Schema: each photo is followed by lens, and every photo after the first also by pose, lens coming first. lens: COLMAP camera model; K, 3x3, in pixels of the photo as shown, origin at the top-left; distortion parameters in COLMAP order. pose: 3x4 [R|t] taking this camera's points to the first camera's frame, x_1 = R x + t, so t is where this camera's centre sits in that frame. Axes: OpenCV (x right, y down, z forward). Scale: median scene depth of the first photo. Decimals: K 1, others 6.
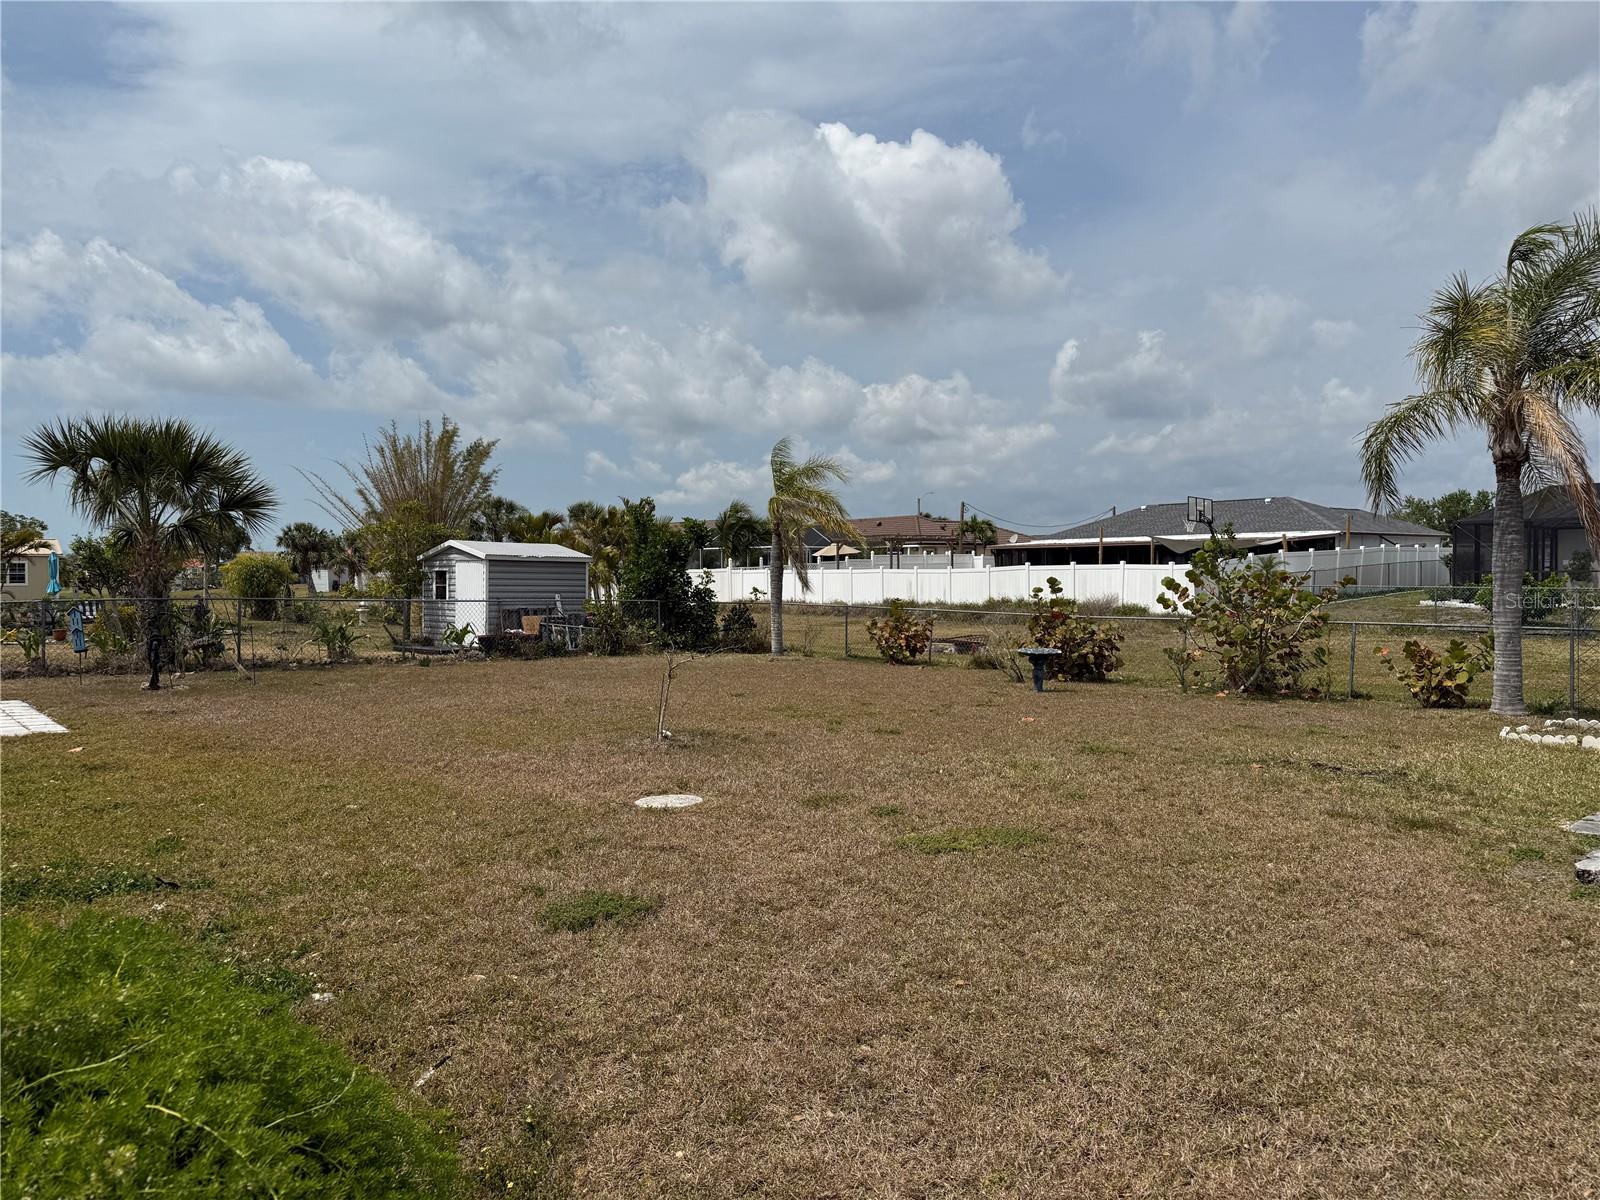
lens RADIAL K [[1089.2, 0, 806.2], [0, 1089.2, 616.2], [0, 0, 1]] dist [0.187271, -0.335941]
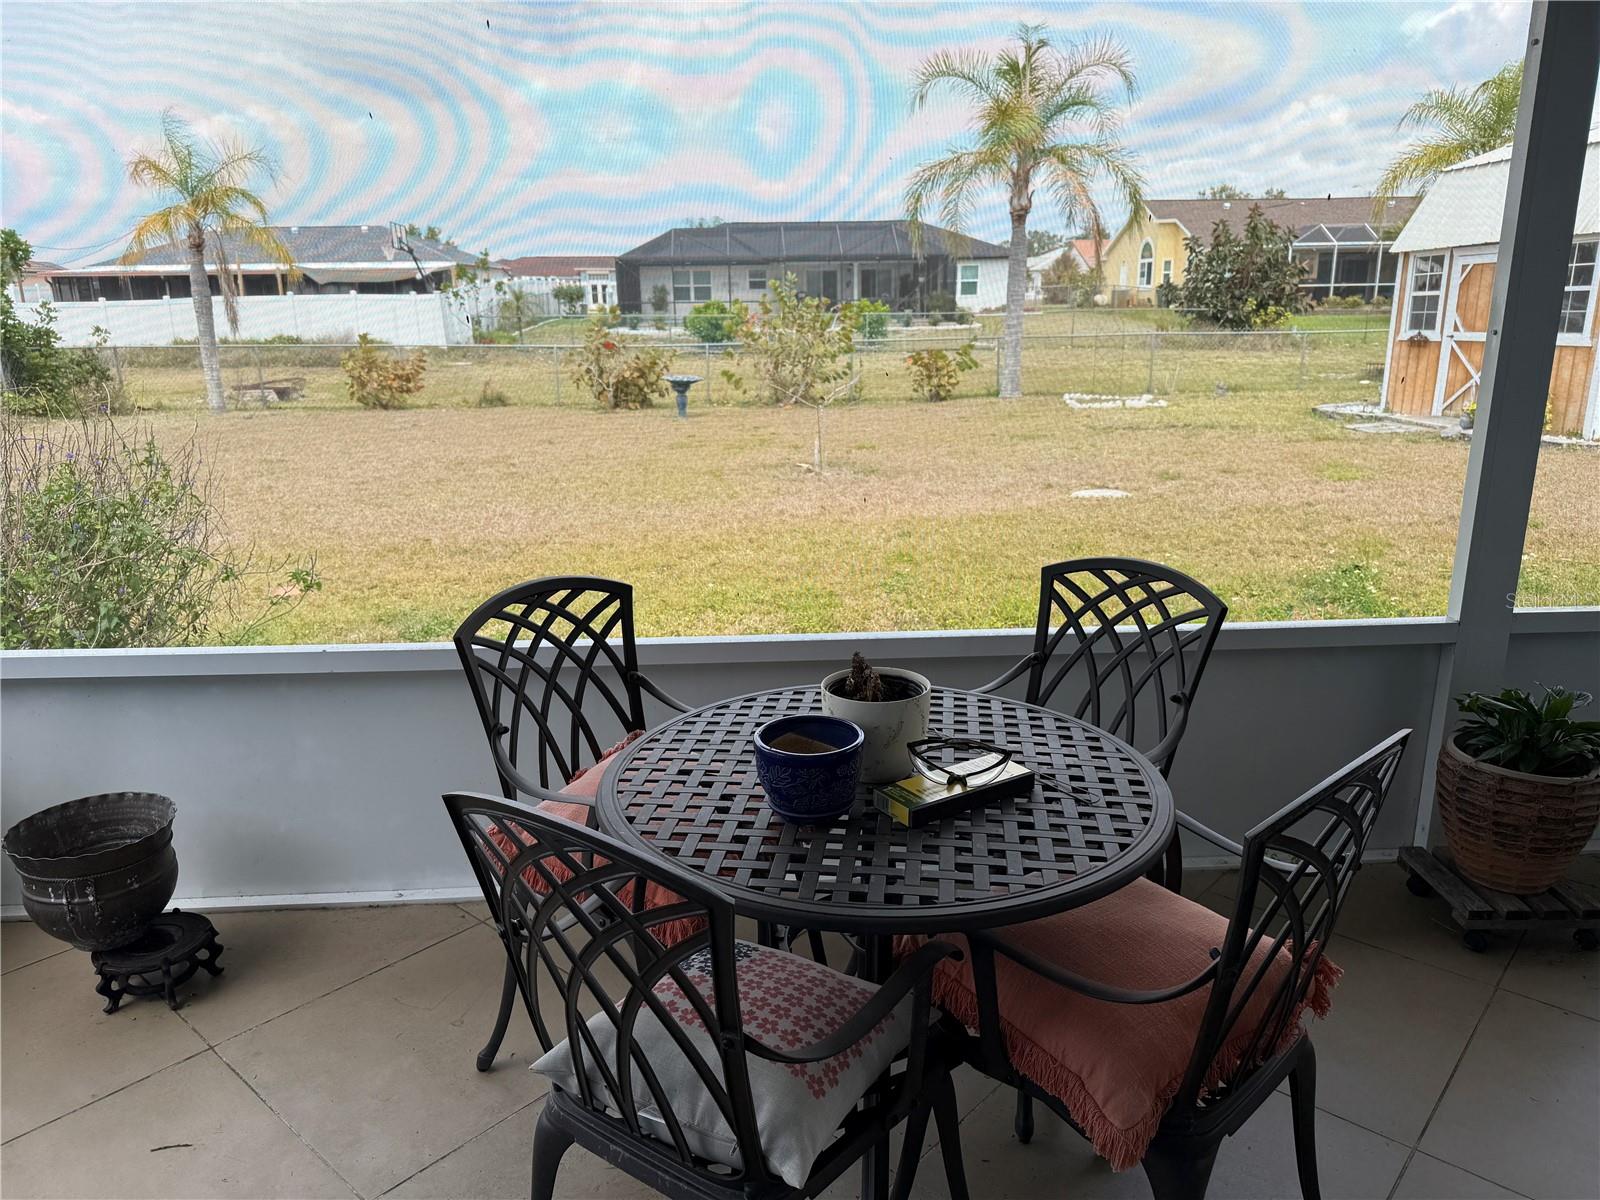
lens RADIAL K [[1106.6, 0, 802.6], [0, 1106.6, 593.0], [0, 0, 1]] dist [0.075069, -0.102896]
pose [[0.605289, -0.209784, 0.767864, -0.420285], [0.044695, 0.972082, 0.230345, -0.004897], [-0.794750, -0.105105, 0.597767, 0.169313]]
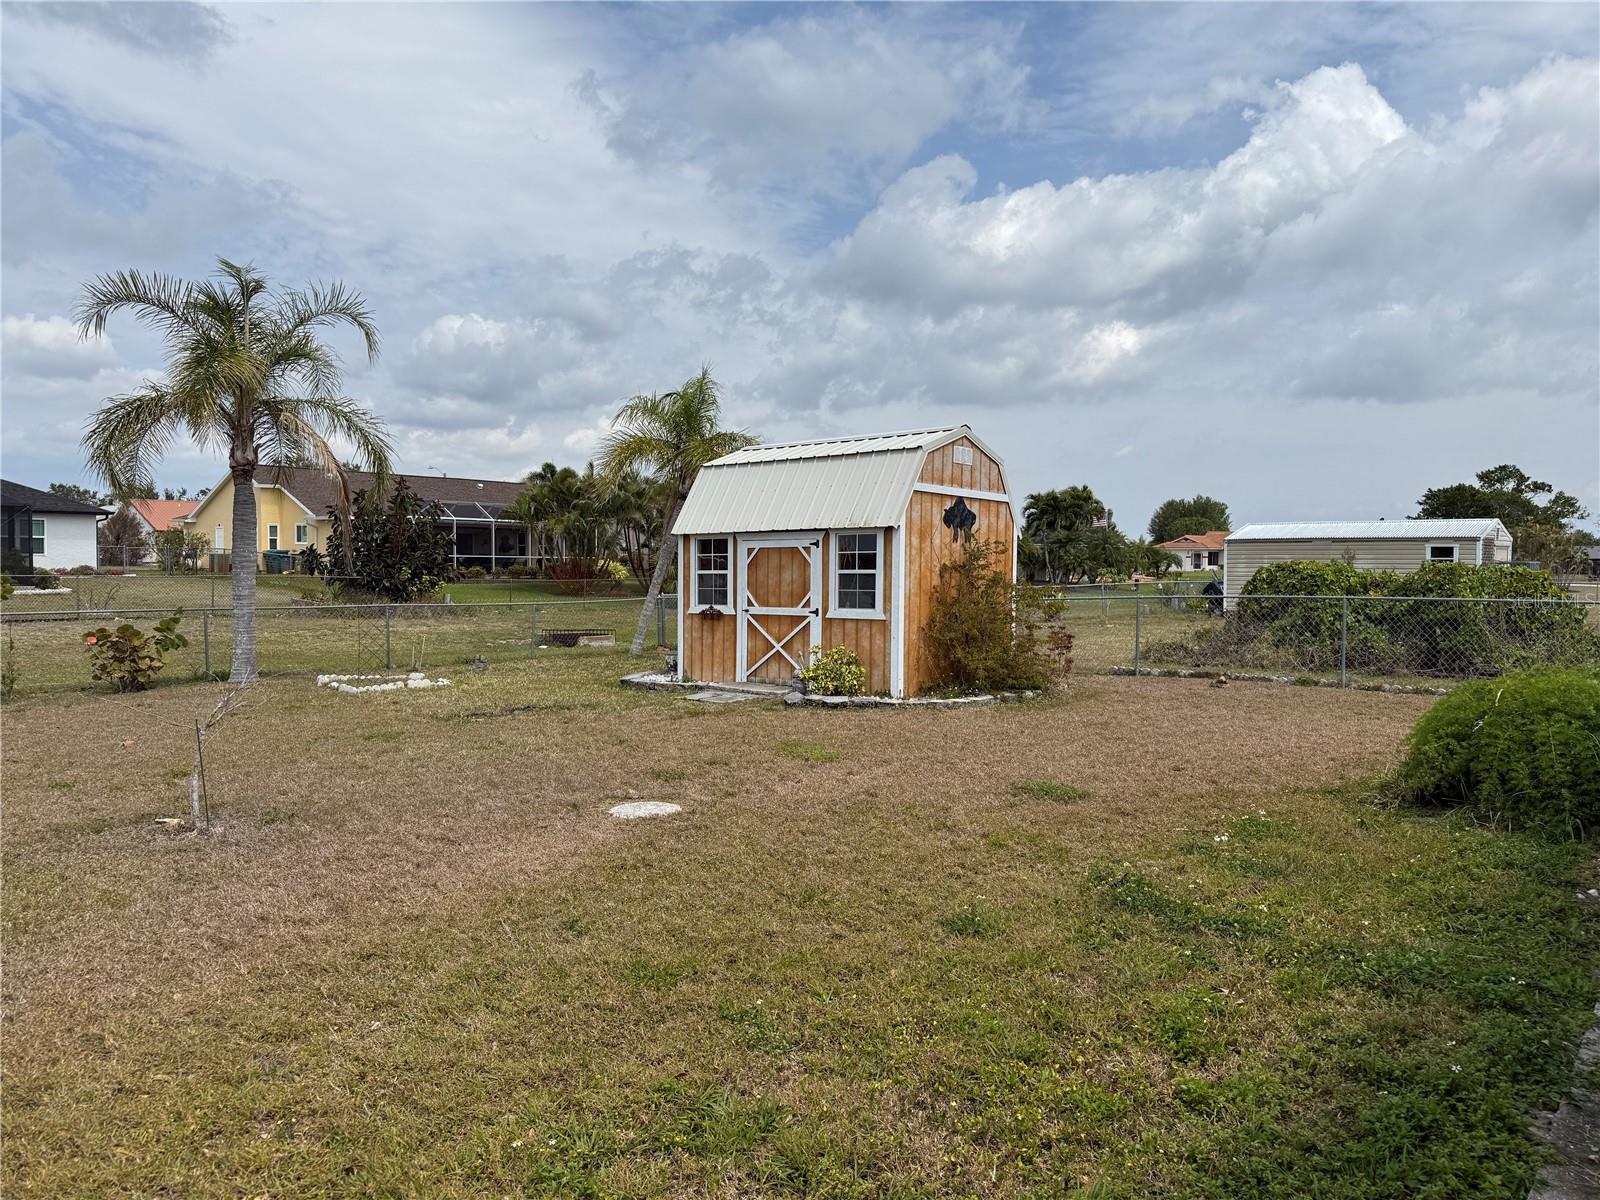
lens RADIAL K [[1106.6, 0, 802.6], [0, 1106.6, 593.0], [0, 0, 1]] dist [0.075069, -0.102896]
pose [[-0.140318, -0.026514, 0.989751, -0.370075], [0.027327, 0.999157, 0.030640, -0.014094], [-0.989729, 0.031347, -0.139475, 0.324648]]
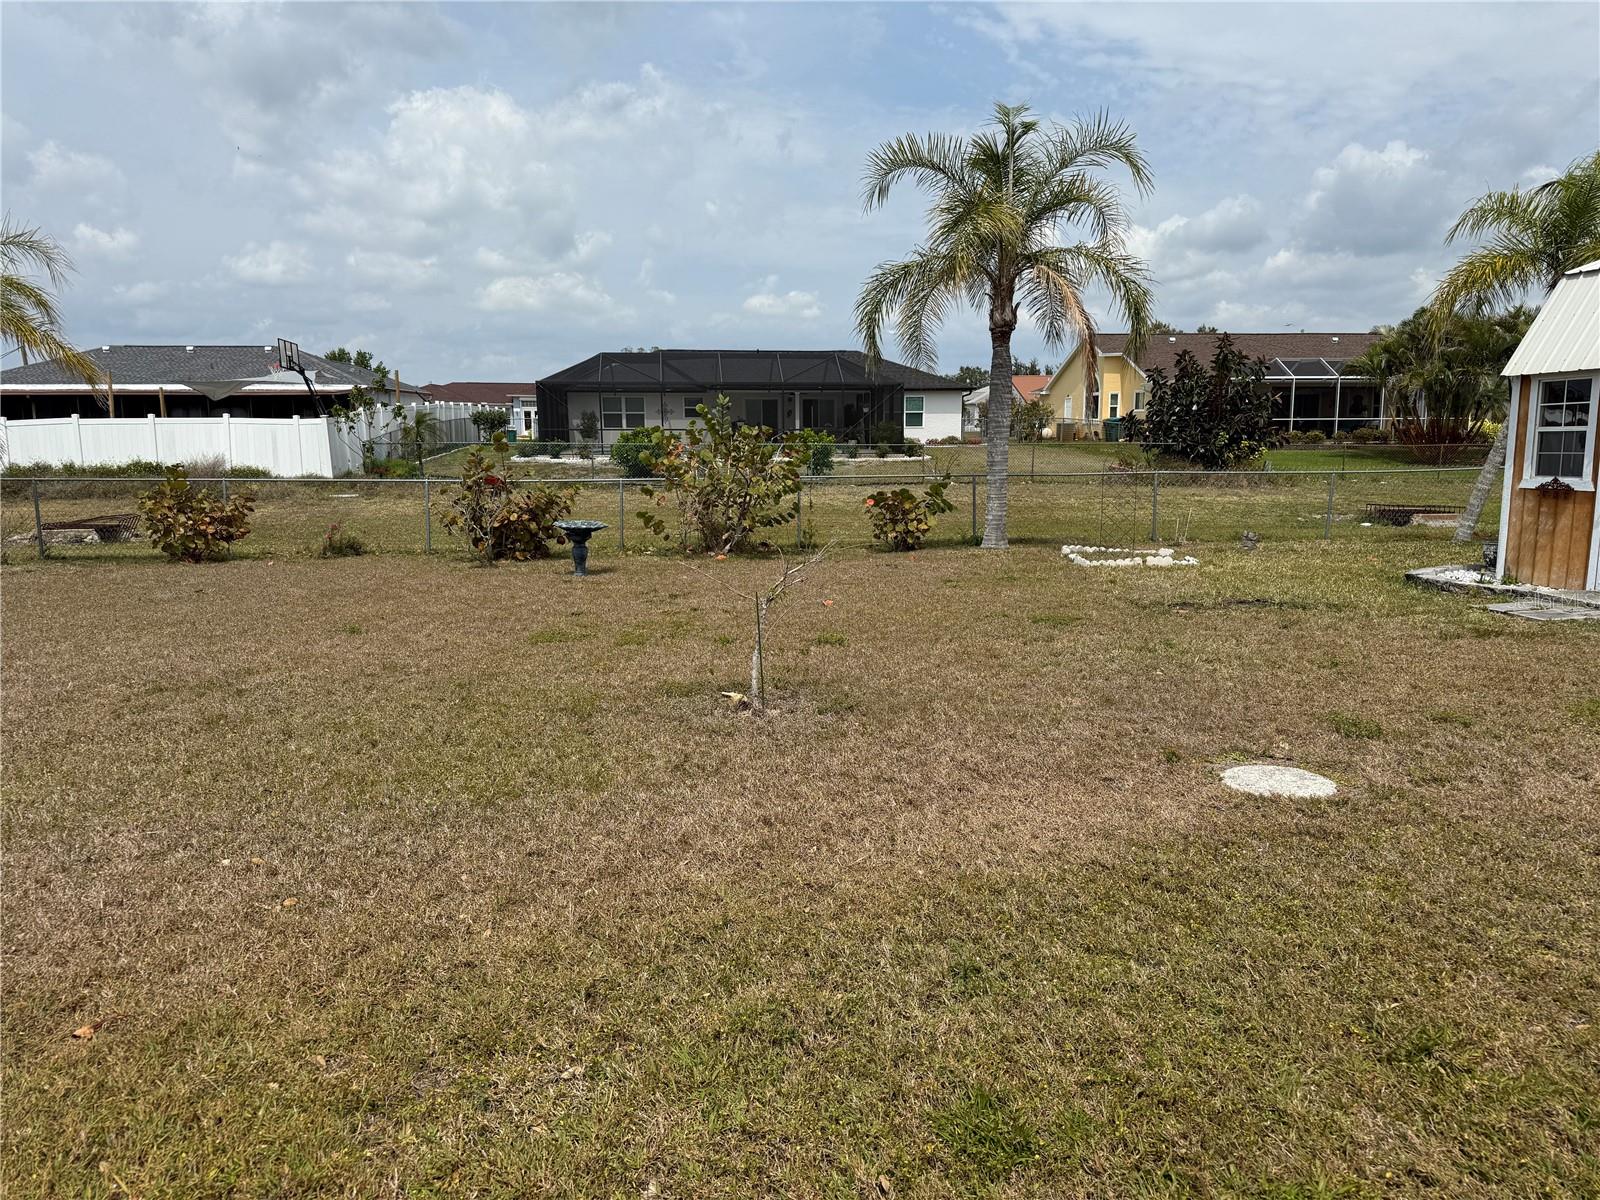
lens RADIAL K [[1106.6, 0, 802.6], [0, 1106.6, 593.0], [0, 0, 1]] dist [0.075069, -0.102896]
pose [[0.561777, -0.121905, 0.818258, -0.268928], [0.035593, 0.991729, 0.123312, -0.008706], [-0.826523, -0.040149, 0.561470, 0.281202]]
